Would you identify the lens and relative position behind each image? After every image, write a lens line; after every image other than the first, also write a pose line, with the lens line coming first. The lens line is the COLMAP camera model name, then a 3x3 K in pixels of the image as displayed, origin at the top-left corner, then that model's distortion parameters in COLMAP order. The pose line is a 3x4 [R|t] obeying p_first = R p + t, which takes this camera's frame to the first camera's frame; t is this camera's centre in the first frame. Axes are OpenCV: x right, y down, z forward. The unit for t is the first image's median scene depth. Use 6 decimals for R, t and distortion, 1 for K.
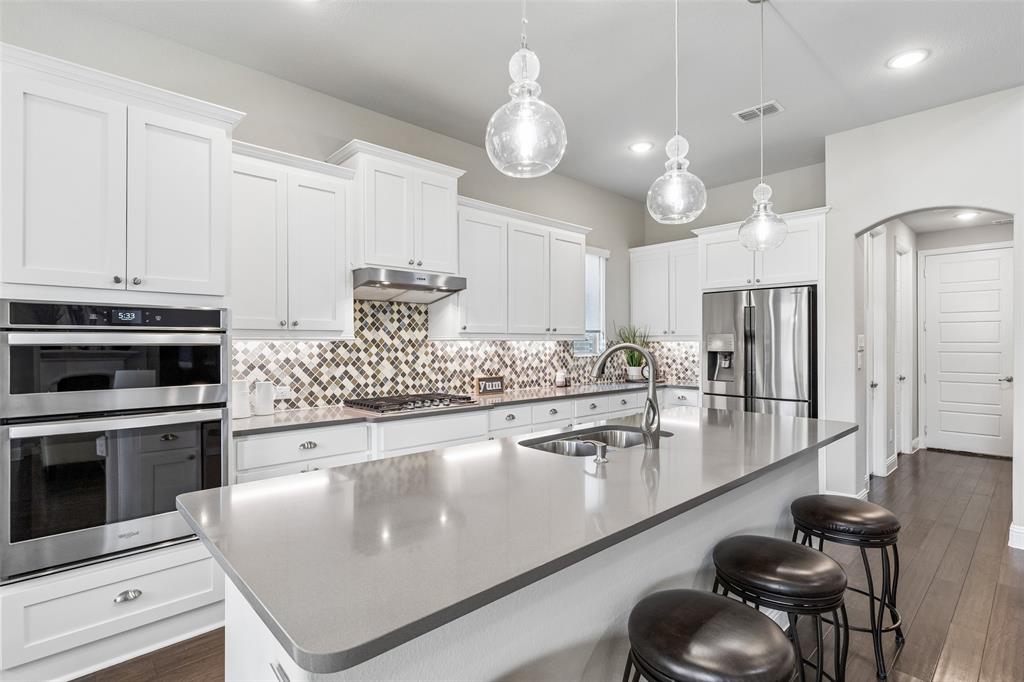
lens RADIAL K [[490.0, 0, 519.3], [0, 490.0, 341.6], [0, 0, 1]] dist [-0.000211, -0.002398]
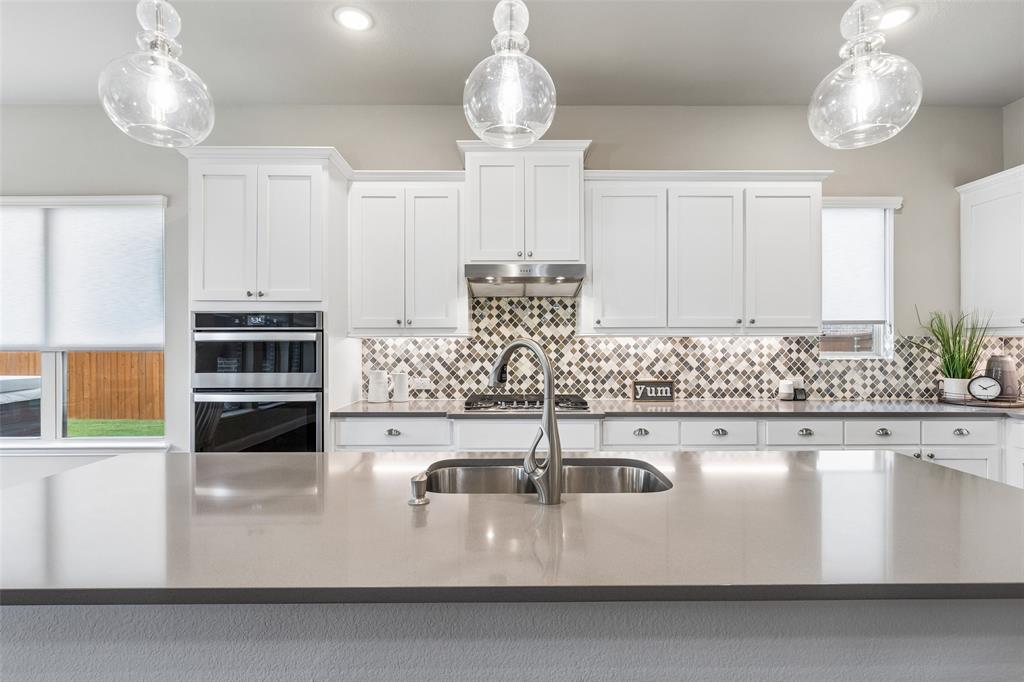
lens RADIAL K [[490.0, 0, 512.1], [0, 490.0, 341.1], [0, 0, 1]] dist [-0.000211, -0.002398]
pose [[0.737173, 0.001695, -0.675701, 0.351695], [0.002162, 0.999986, 0.004866, 0.001304], [0.675700, -0.005048, 0.737159, 0.253877]]
